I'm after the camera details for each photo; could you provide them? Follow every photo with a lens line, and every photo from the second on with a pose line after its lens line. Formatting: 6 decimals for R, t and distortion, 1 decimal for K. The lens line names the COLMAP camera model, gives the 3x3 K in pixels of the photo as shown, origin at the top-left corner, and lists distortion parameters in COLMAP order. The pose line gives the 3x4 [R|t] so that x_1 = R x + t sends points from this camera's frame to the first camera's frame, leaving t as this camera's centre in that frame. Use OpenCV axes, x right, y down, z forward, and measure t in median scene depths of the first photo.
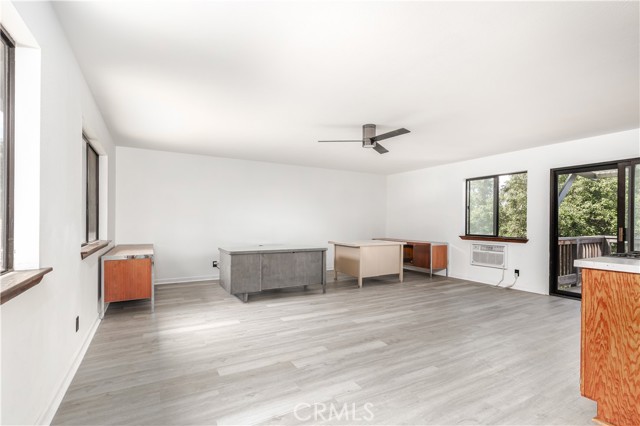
lens RADIAL K [[293.9, 0, 320.0], [0, 293.9, 217.5], [0, 0, 1]] dist [0.001698, -0.000204]
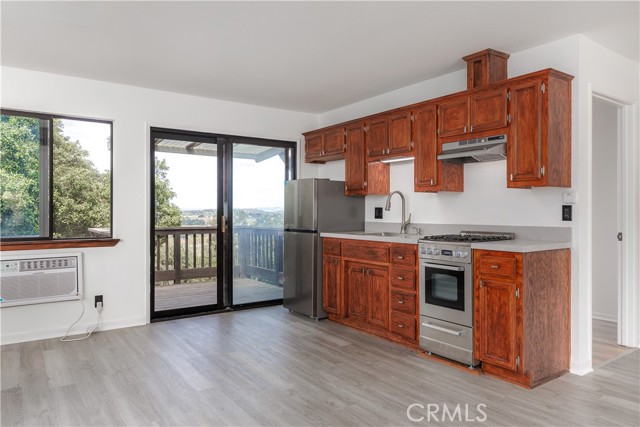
lens RADIAL K [[464.4, 0, 321.0], [0, 464.4, 213.3], [0, 0, 1]] dist [-0.001157, -0.000262]
pose [[-0.098925, -0.011684, 0.995026, -0.263597], [-0.011849, 0.999874, 0.010563, 0.008716], [-0.995024, -0.010745, -0.099051, 0.729275]]
